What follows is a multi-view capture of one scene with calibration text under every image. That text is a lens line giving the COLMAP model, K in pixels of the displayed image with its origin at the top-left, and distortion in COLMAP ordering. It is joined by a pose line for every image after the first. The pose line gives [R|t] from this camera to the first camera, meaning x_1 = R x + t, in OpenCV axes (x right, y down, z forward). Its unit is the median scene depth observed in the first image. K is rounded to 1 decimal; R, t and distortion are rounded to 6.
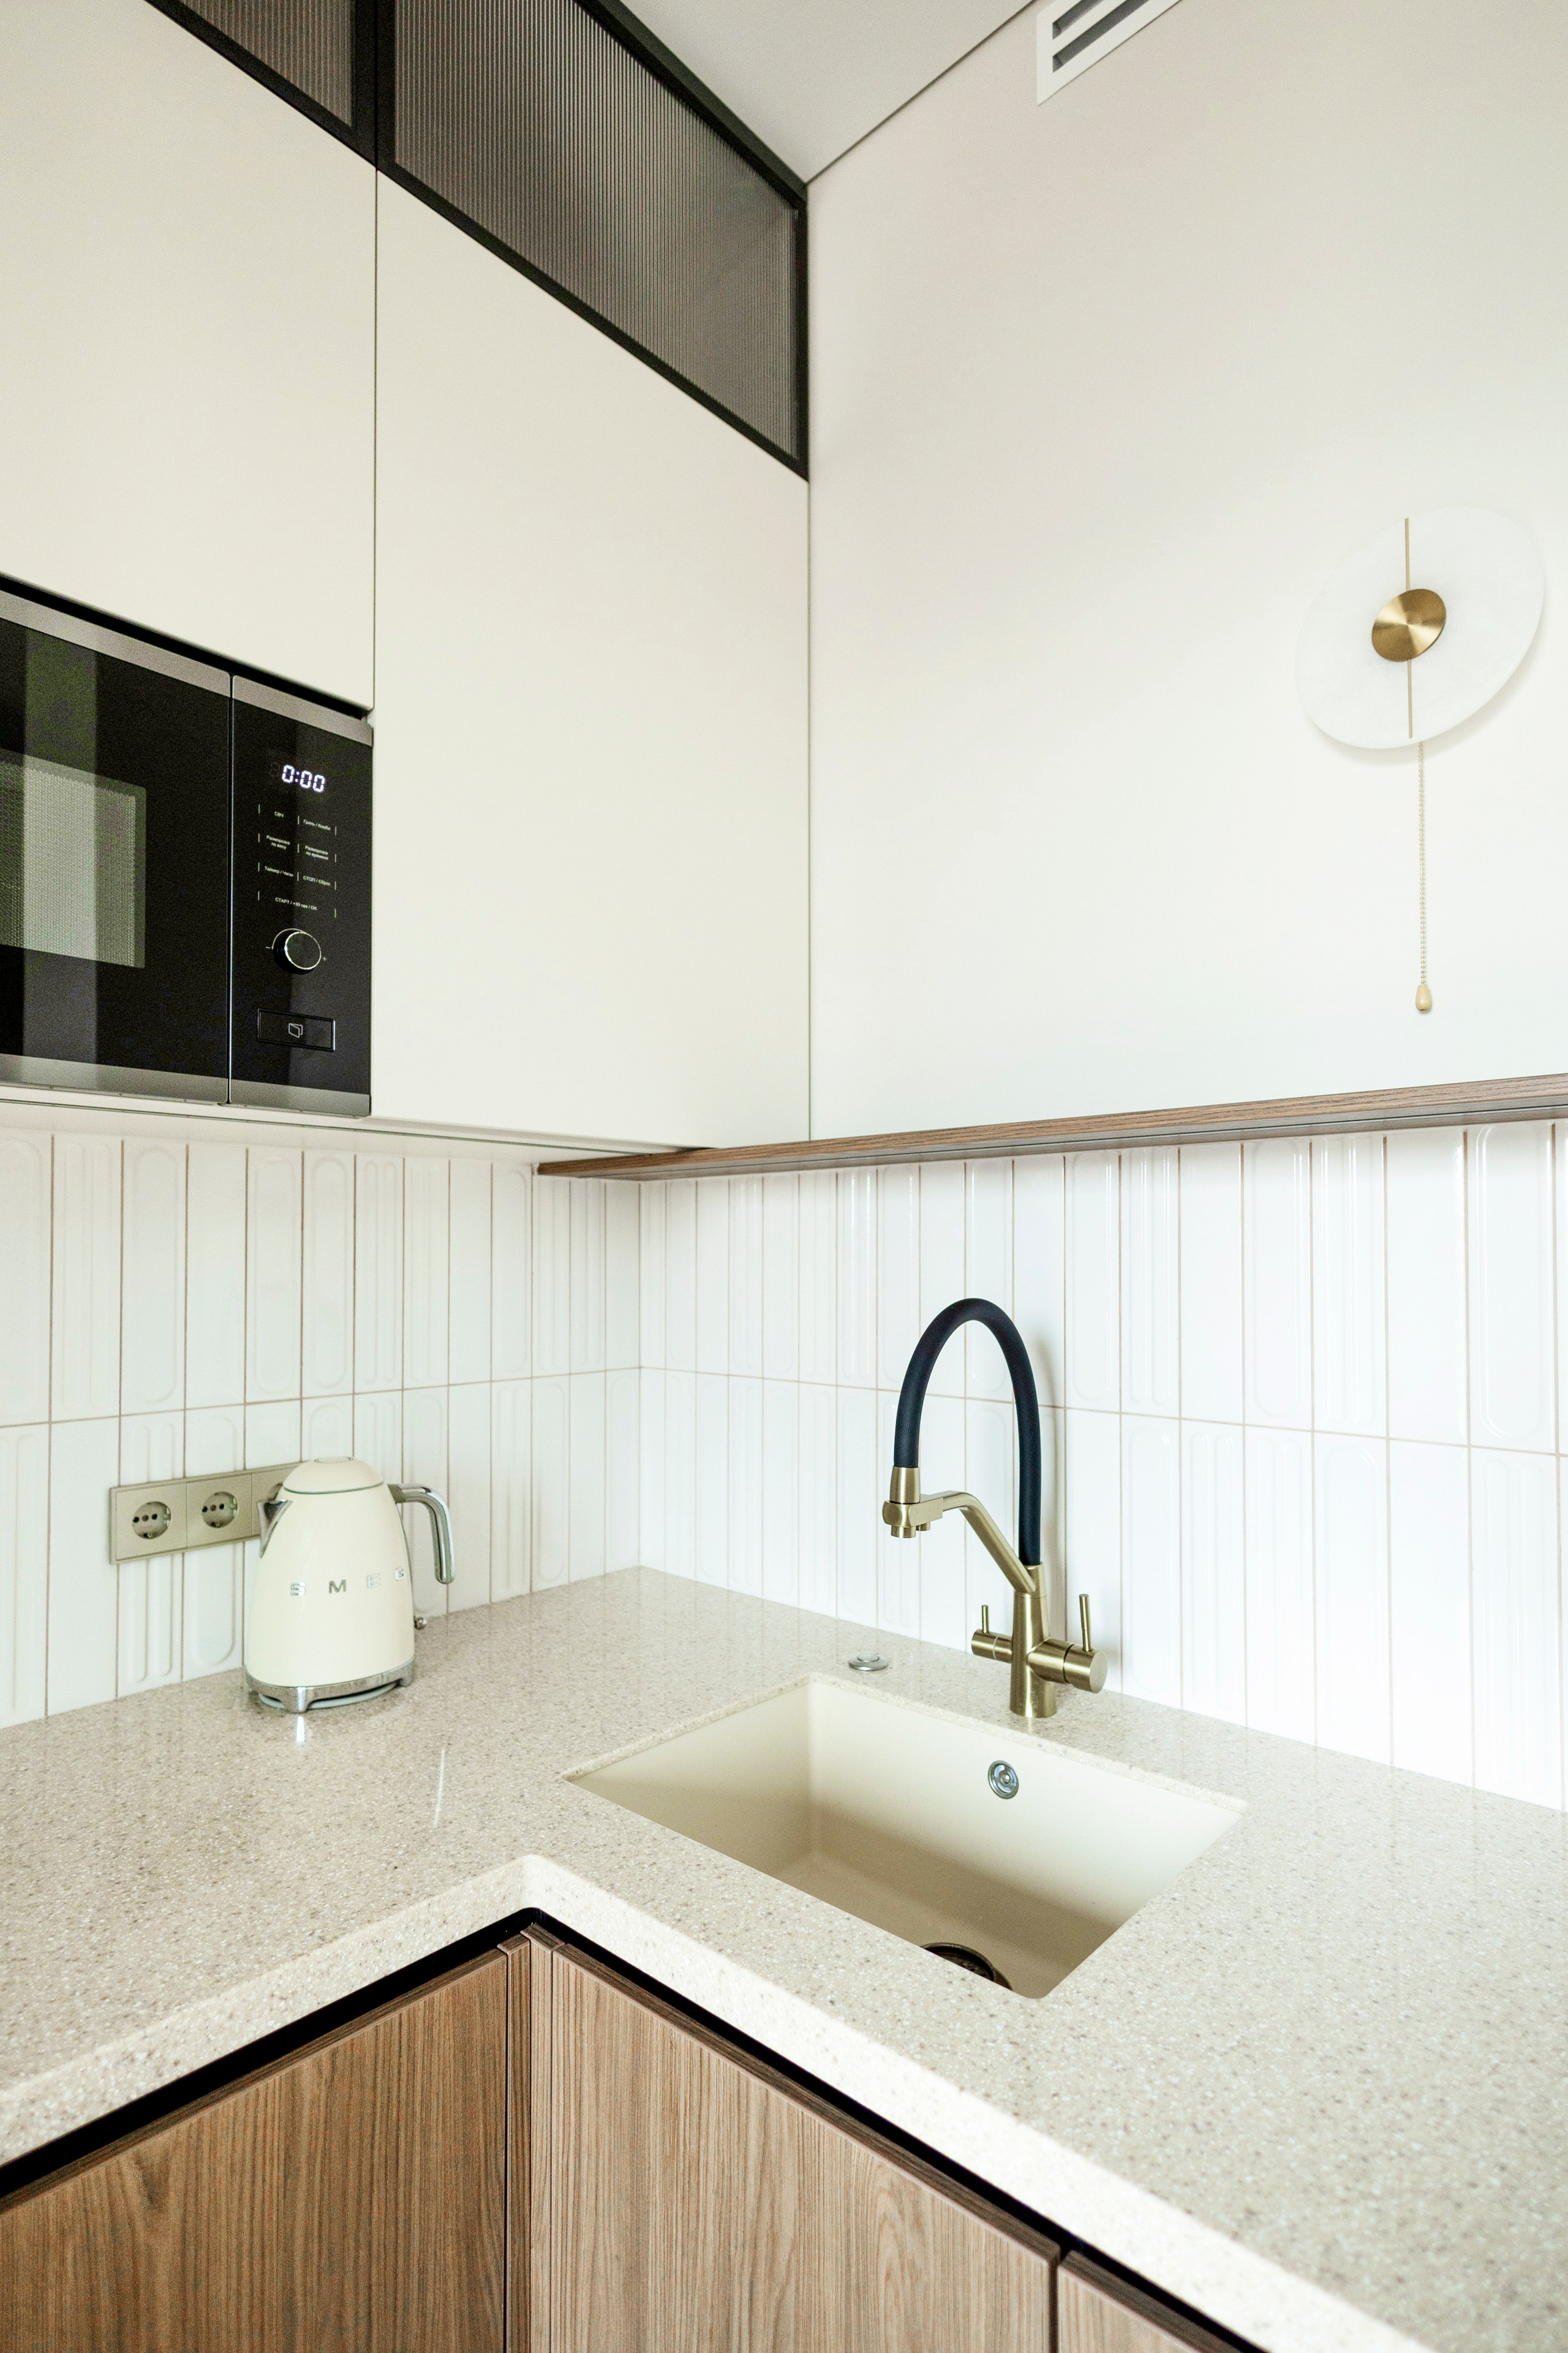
lens RADIAL K [[1200.5, 0, 789.7], [0, 1200.5, 1234.1], [0, 0, 1]] dist [0.010639, 0.000800]
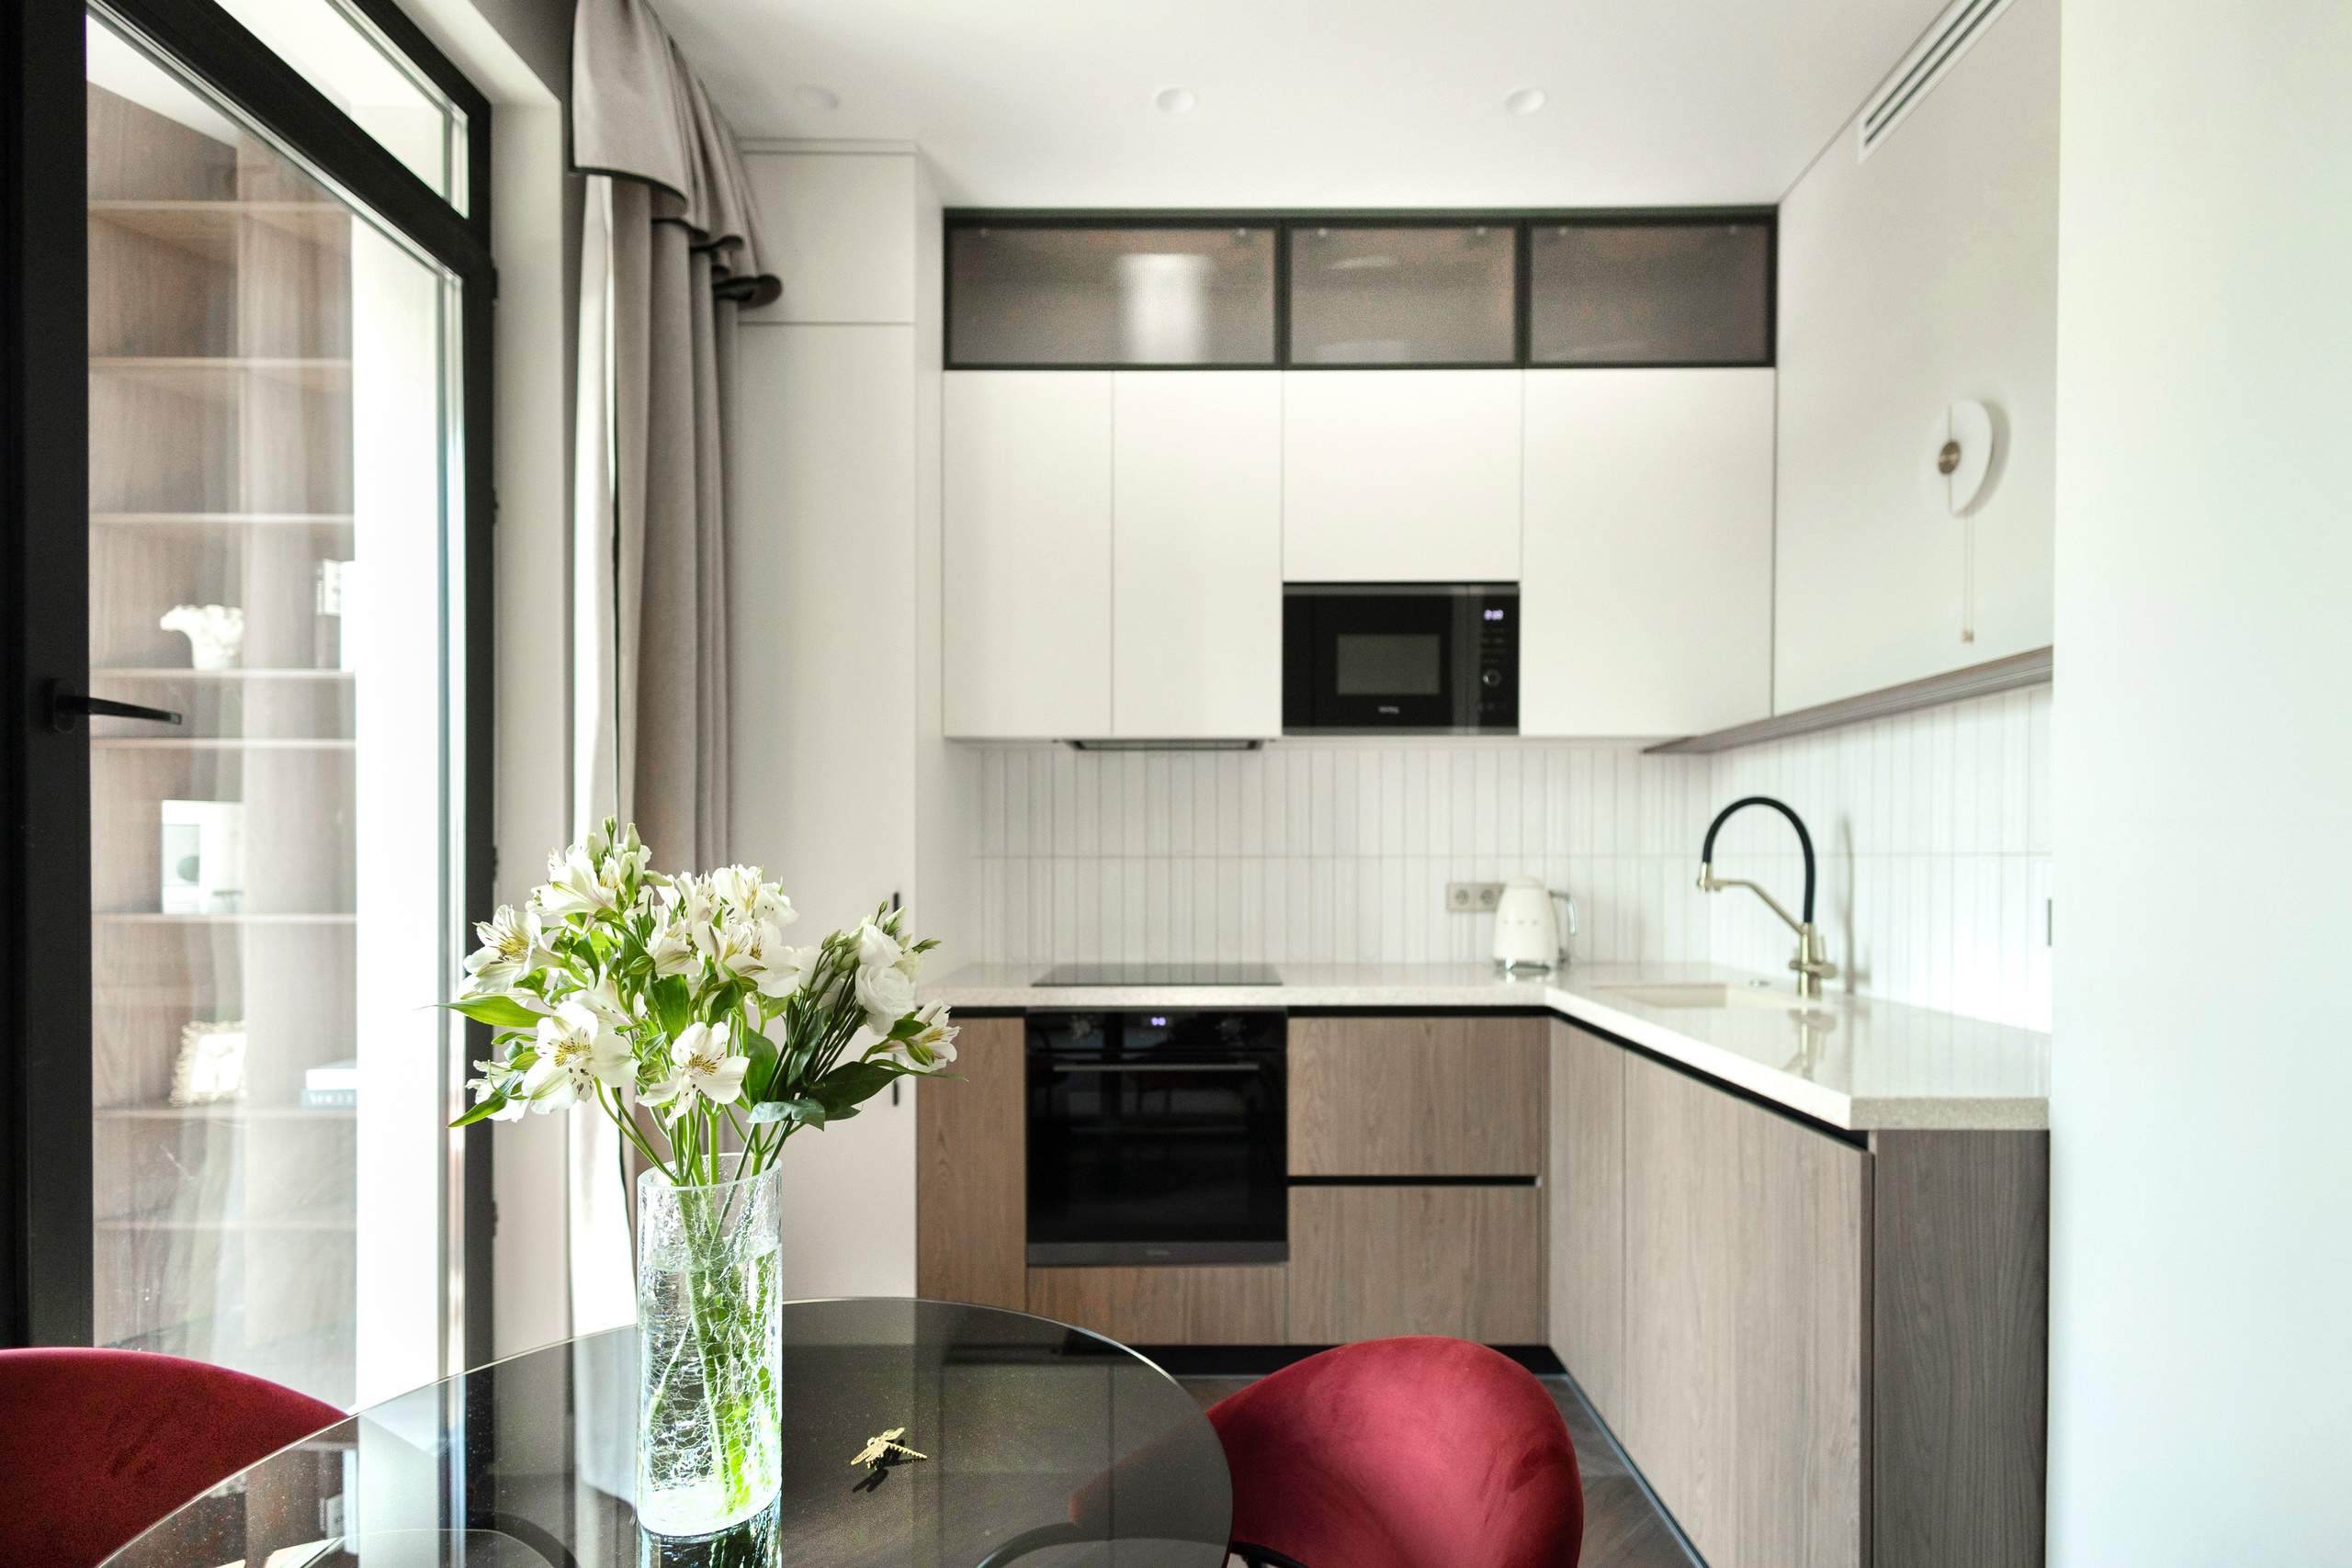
lens RADIAL K [[1108.9, 0, 1222.9], [0, 1108.9, 868.3], [0, 0, 1]] dist [0.001217, -0.001891]
pose [[0.676509, 0.006870, -0.736402, 0.941677], [0.013583, 0.999670, 0.021804, 0.123390], [0.736309, -0.024753, 0.676193, -1.063335]]
